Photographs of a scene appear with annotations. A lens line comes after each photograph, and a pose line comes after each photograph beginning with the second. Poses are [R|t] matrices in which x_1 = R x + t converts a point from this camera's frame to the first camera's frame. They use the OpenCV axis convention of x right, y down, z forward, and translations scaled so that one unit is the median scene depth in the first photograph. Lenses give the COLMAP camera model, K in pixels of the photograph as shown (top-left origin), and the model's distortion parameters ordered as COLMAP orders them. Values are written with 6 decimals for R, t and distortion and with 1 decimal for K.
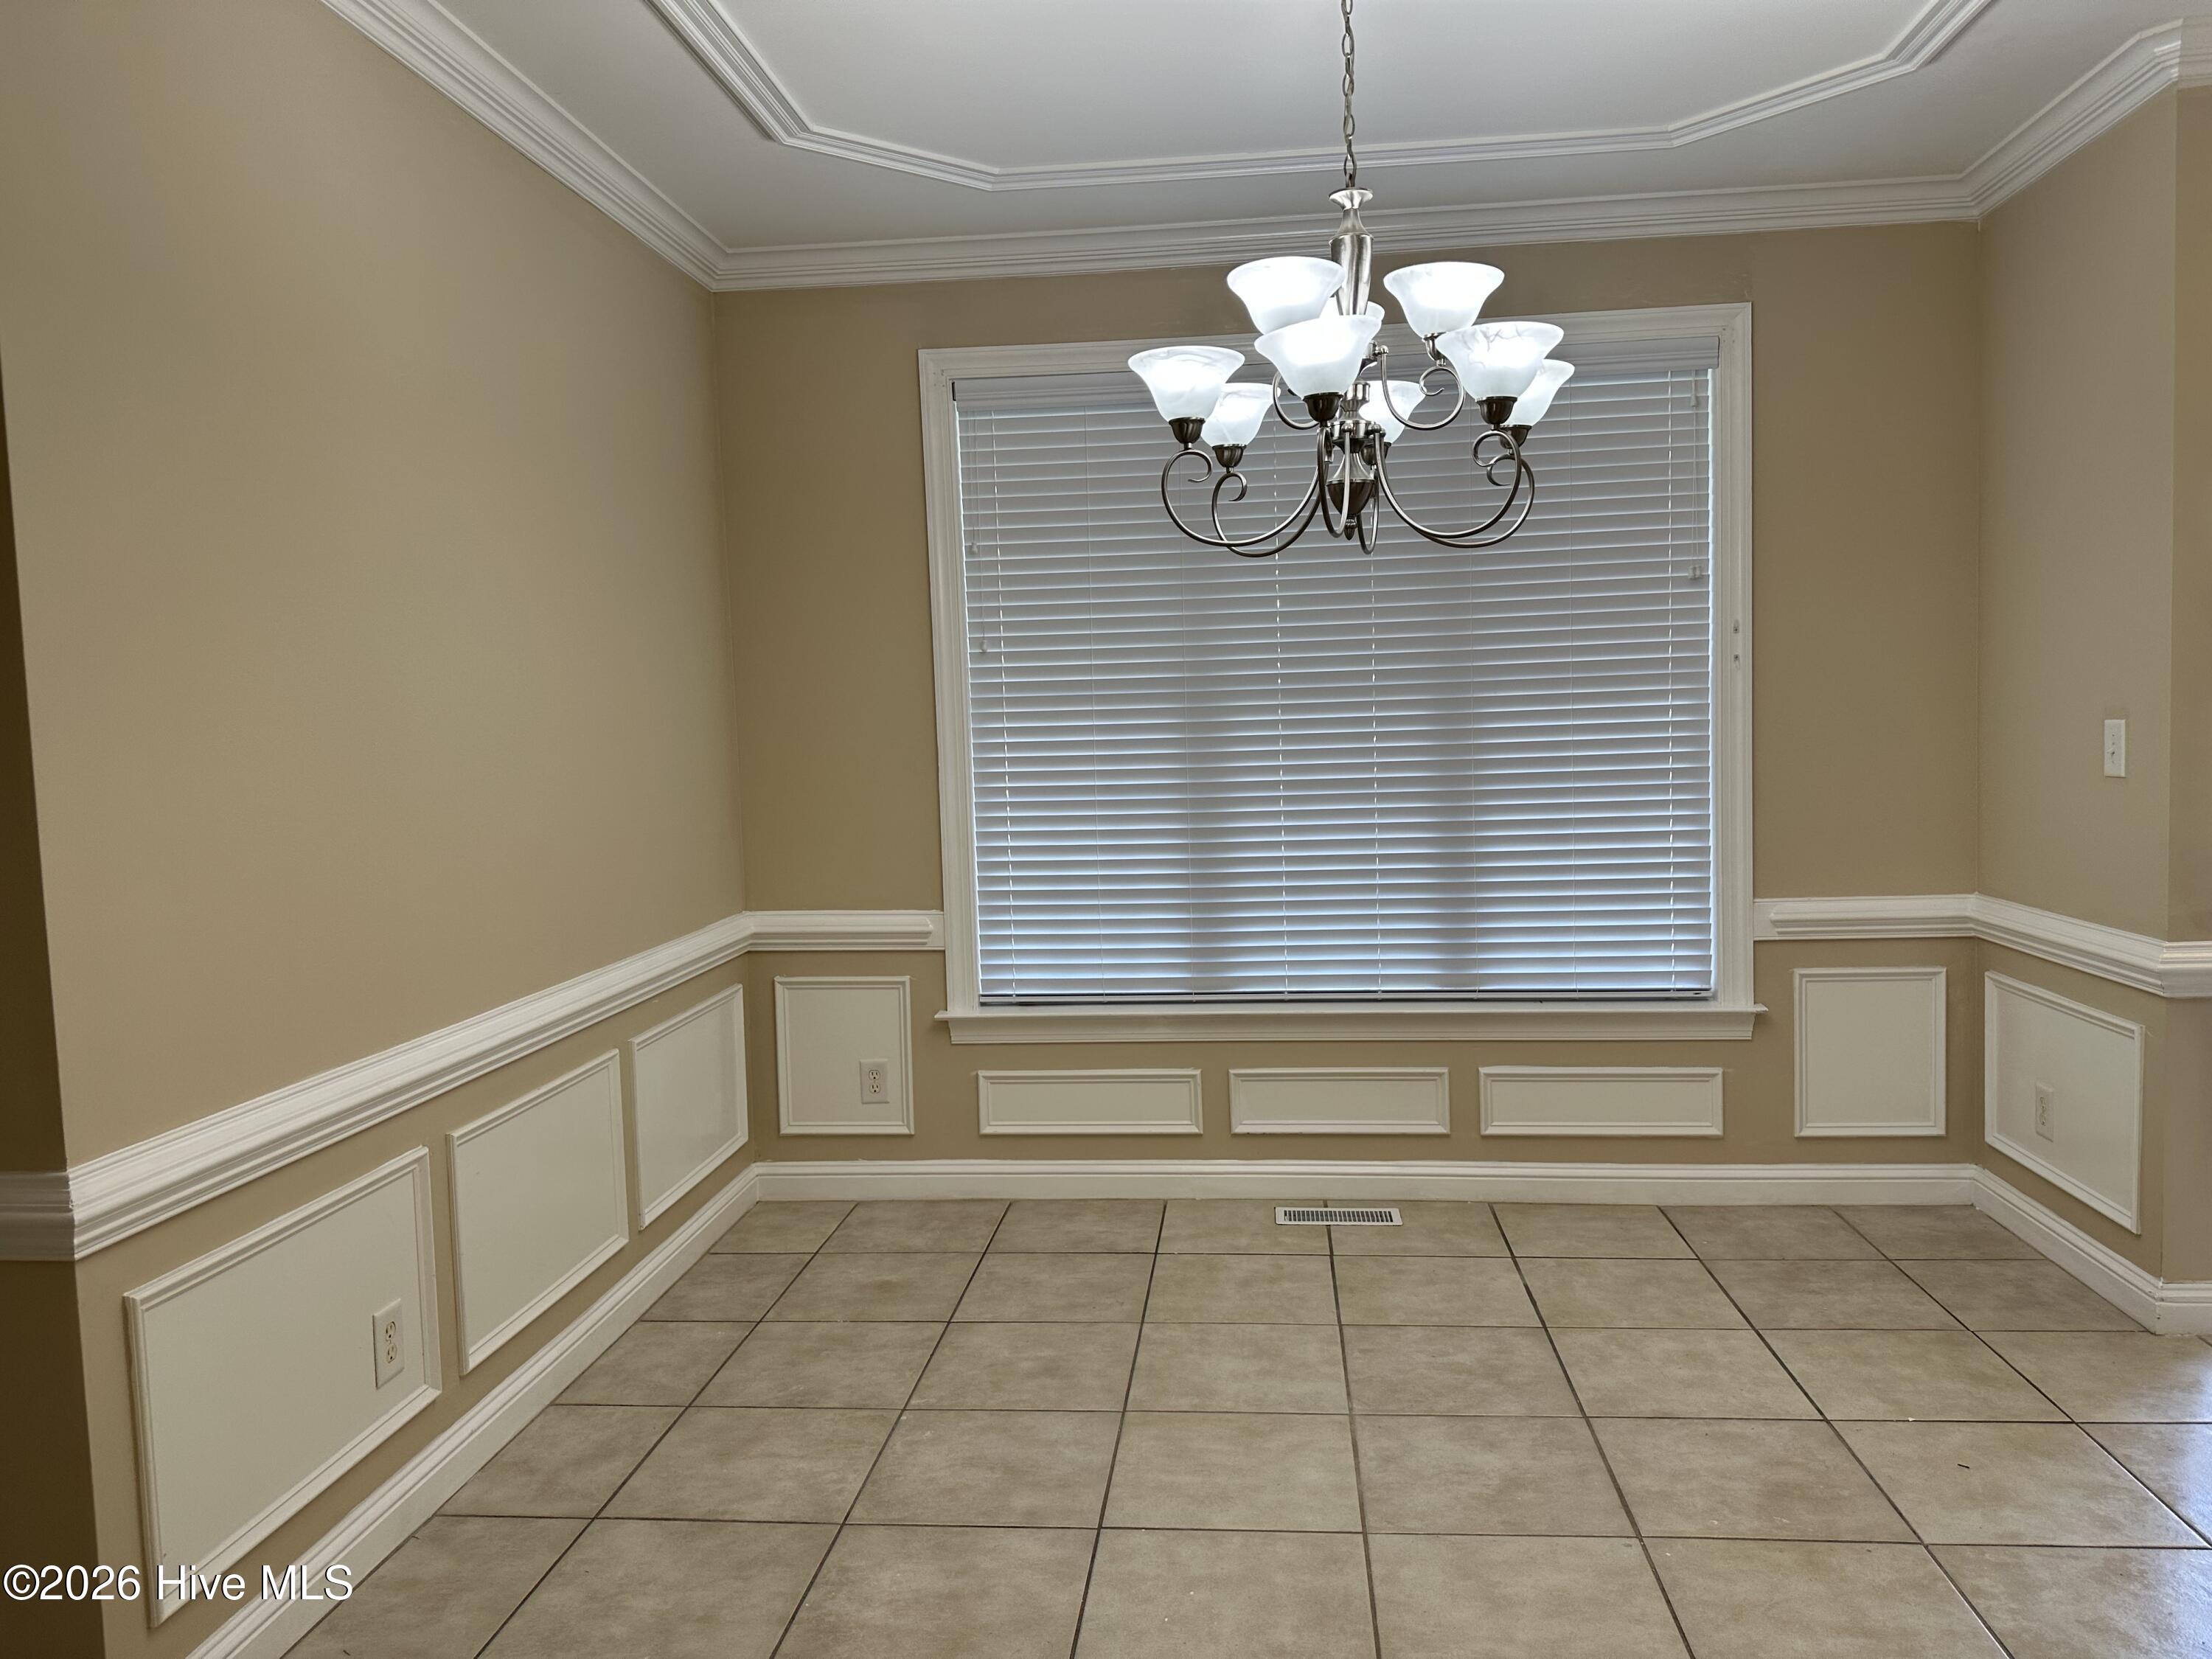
lens RADIAL K [[1576.2, 0, 1116.9], [0, 1576.2, 812.9], [0, 0, 1]] dist [0.066148, -0.074127]
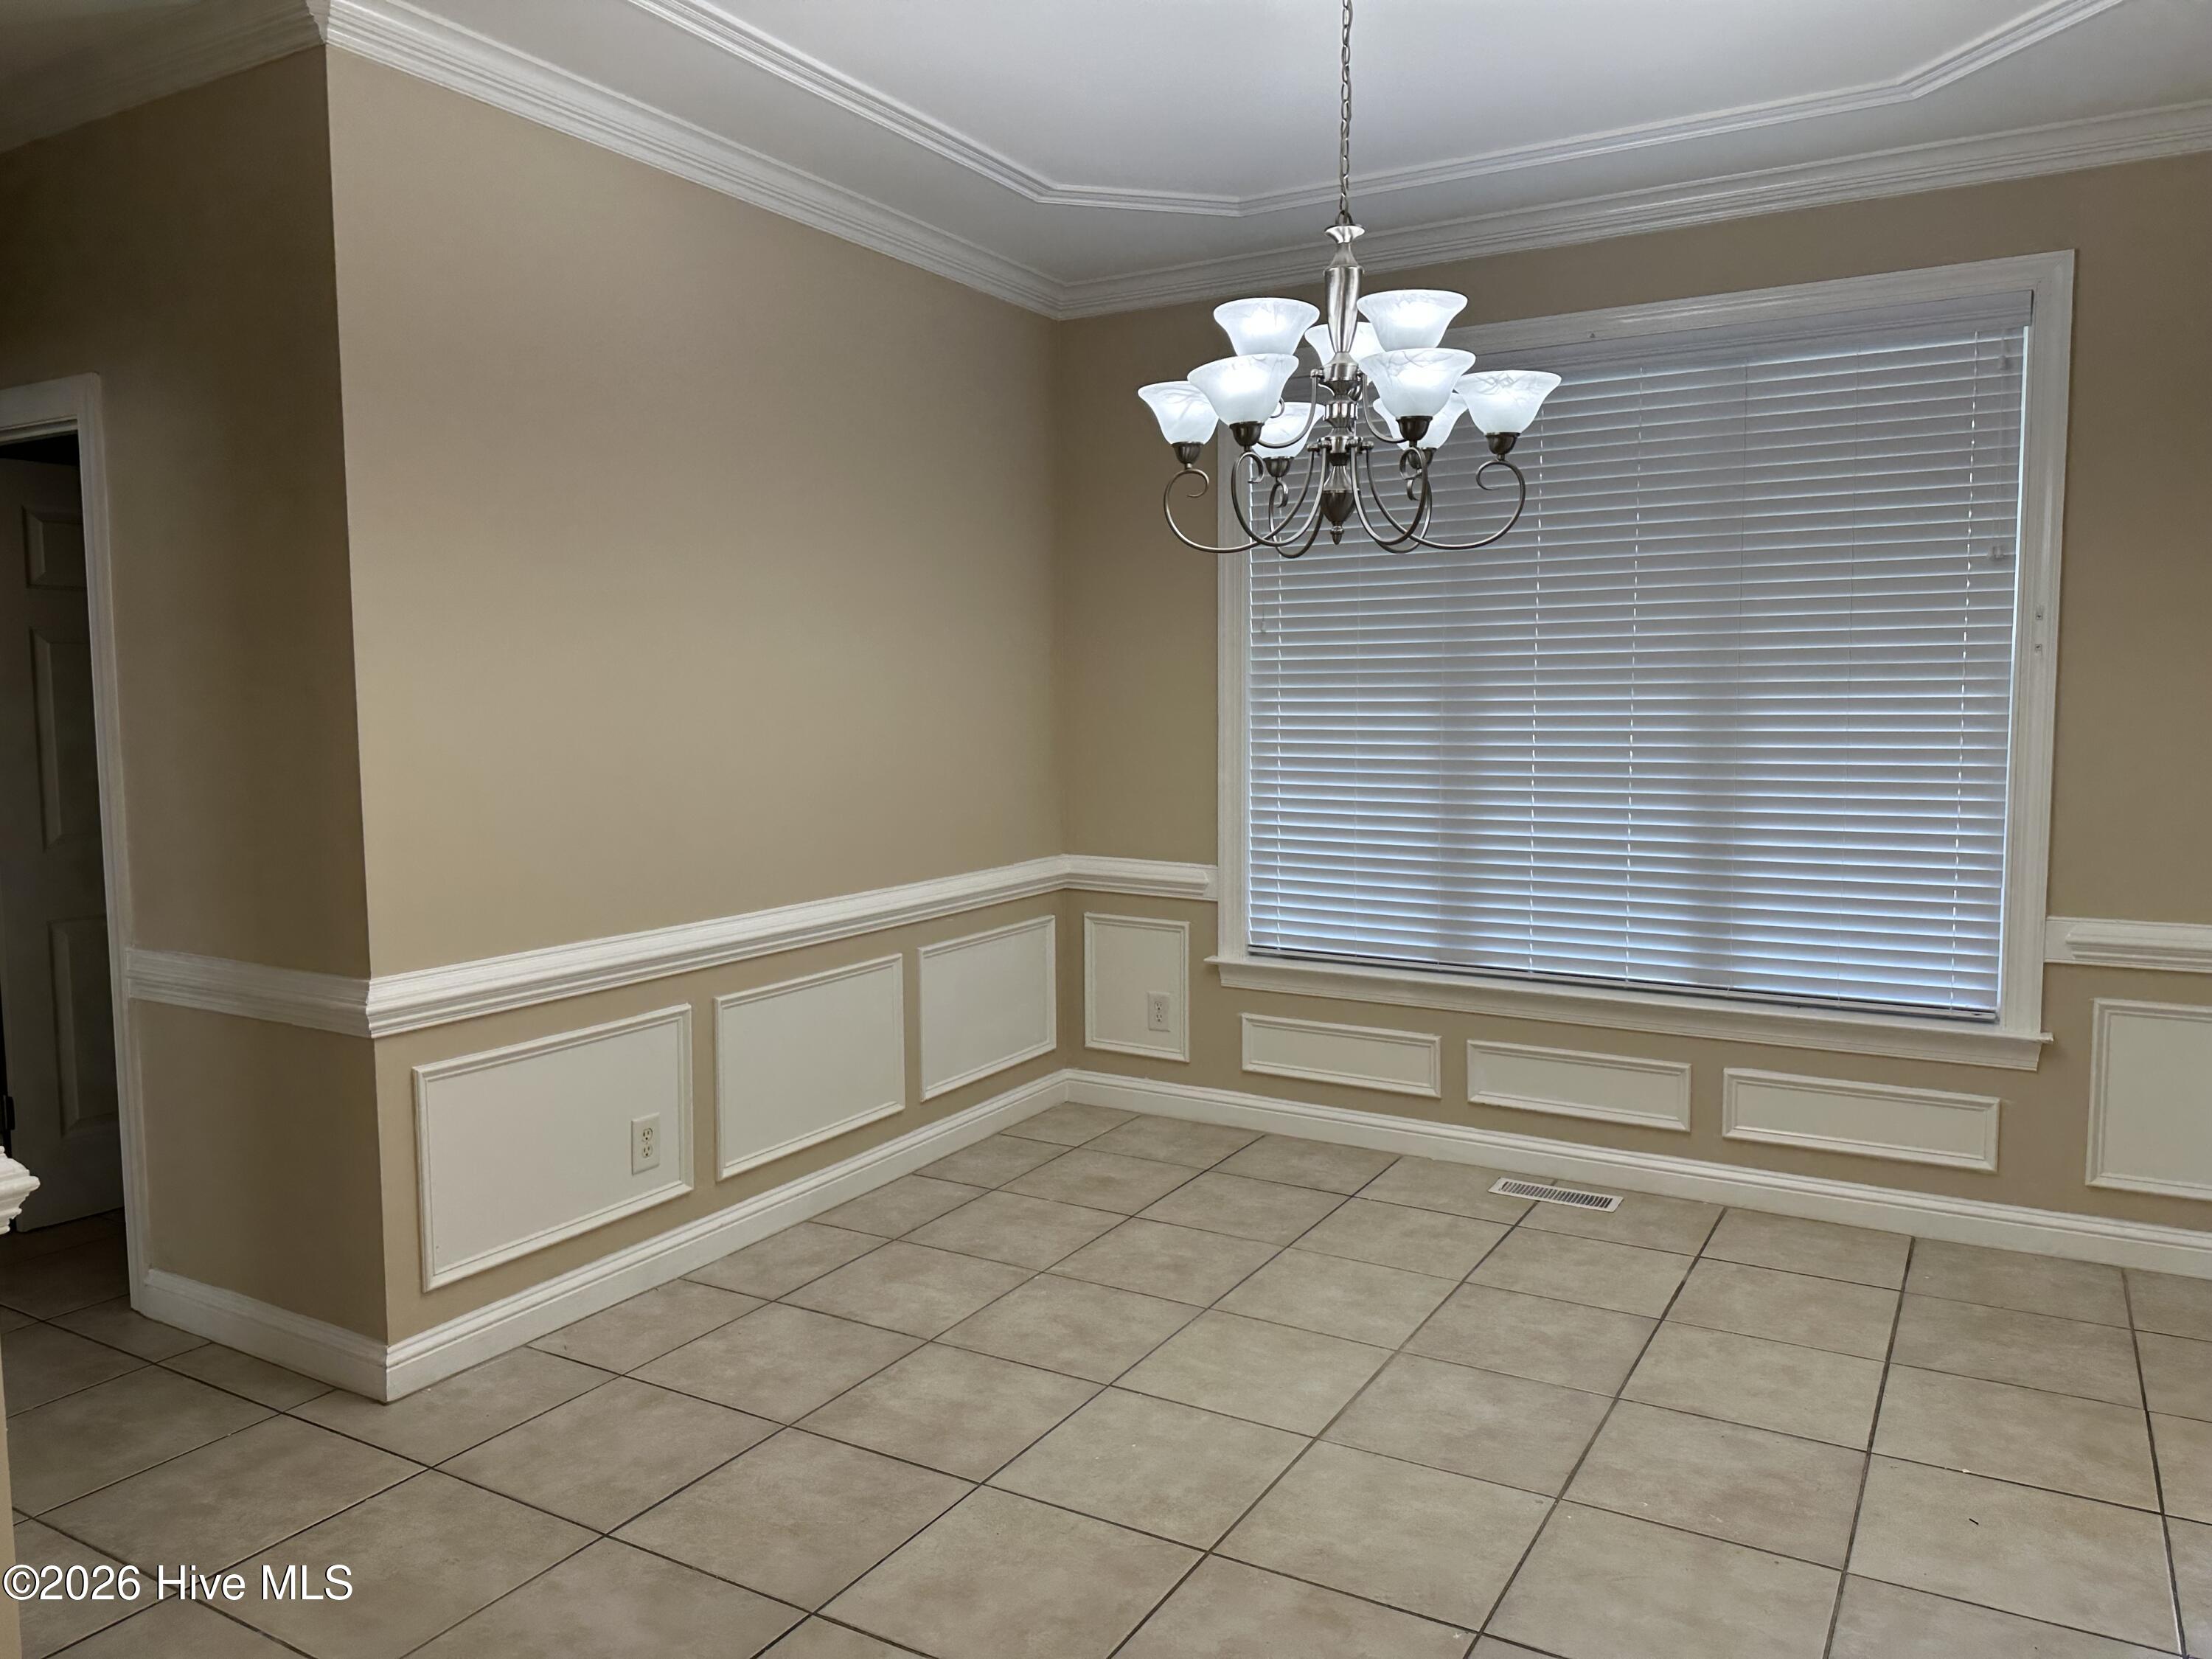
lens RADIAL K [[1576.2, 0, 1099.4], [0, 1576.2, 807.3], [0, 0, 1]] dist [0.066148, -0.074127]
pose [[0.906566, 0.056046, -0.418326, 0.312182], [-0.047176, 0.998389, 0.031525, -0.011291], [0.419419, -0.008845, 0.907749, -0.046881]]
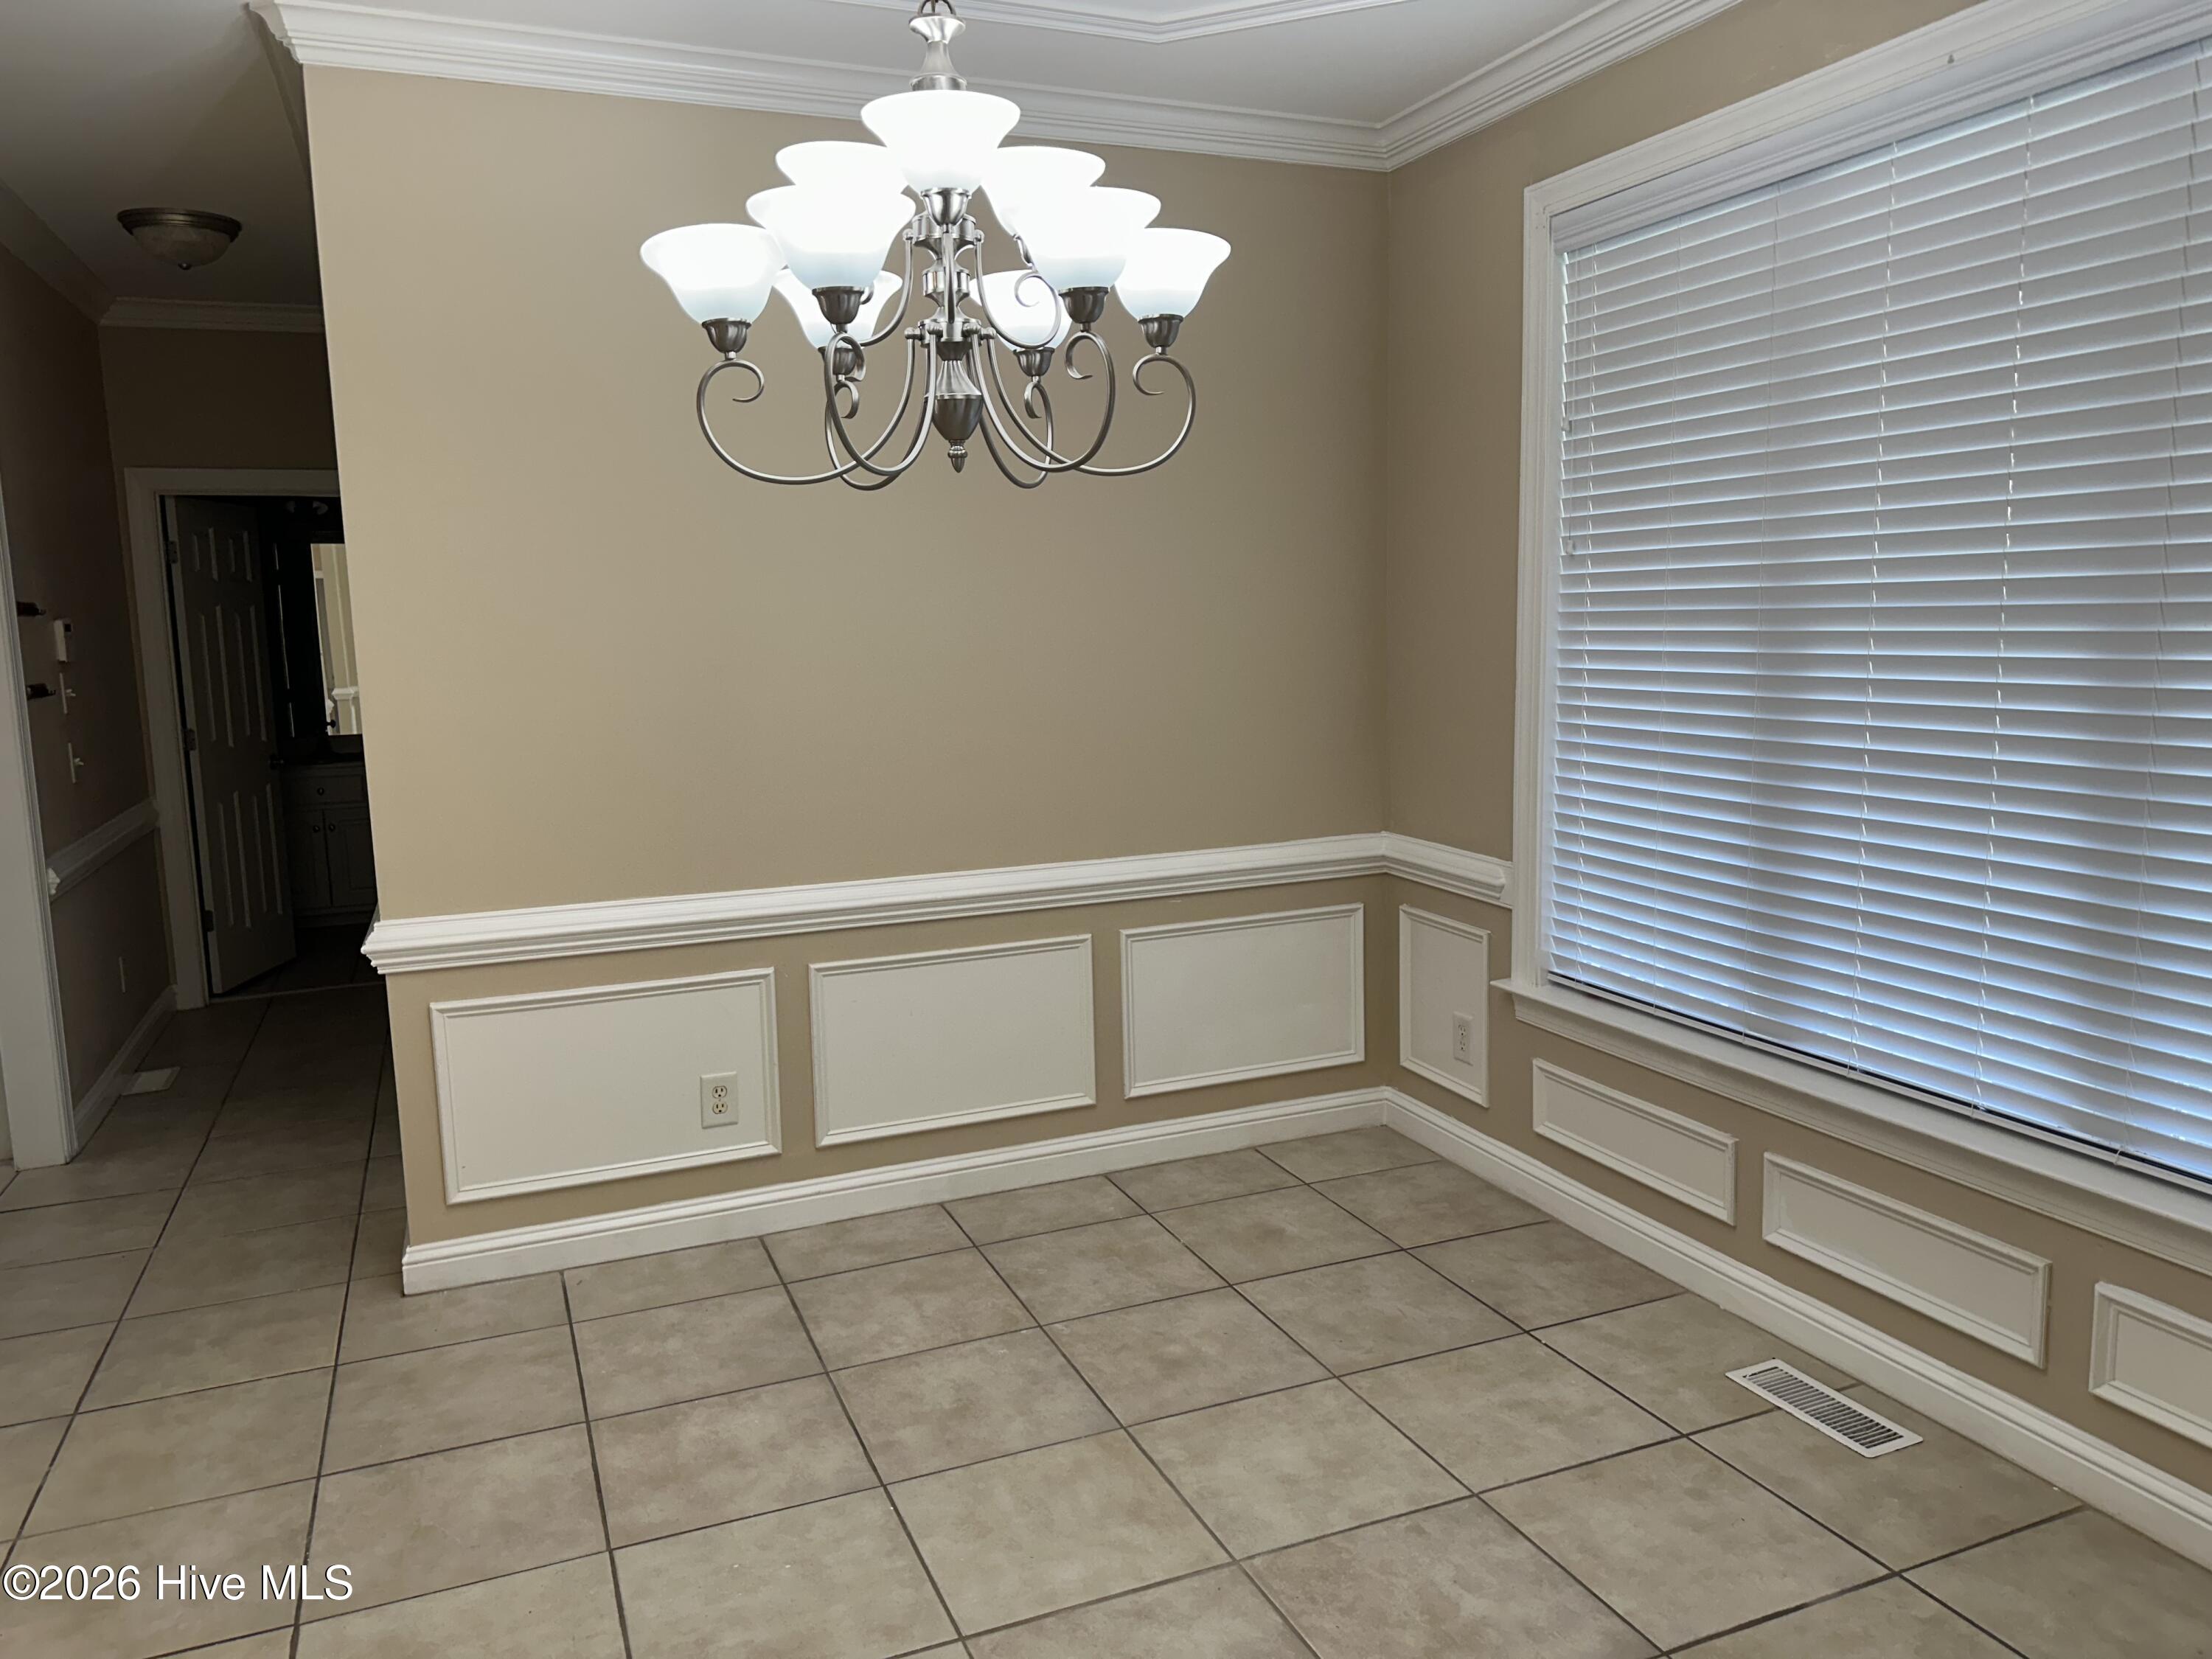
lens RADIAL K [[1576.2, 0, 1108.6], [0, 1576.2, 829.0], [0, 0, 1]] dist [0.066148, -0.074127]
pose [[0.470102, 0.139979, -0.871441, 0.602674], [-0.046072, 0.989889, 0.134151, -0.069723], [0.881409, -0.022915, 0.471798, 0.457345]]
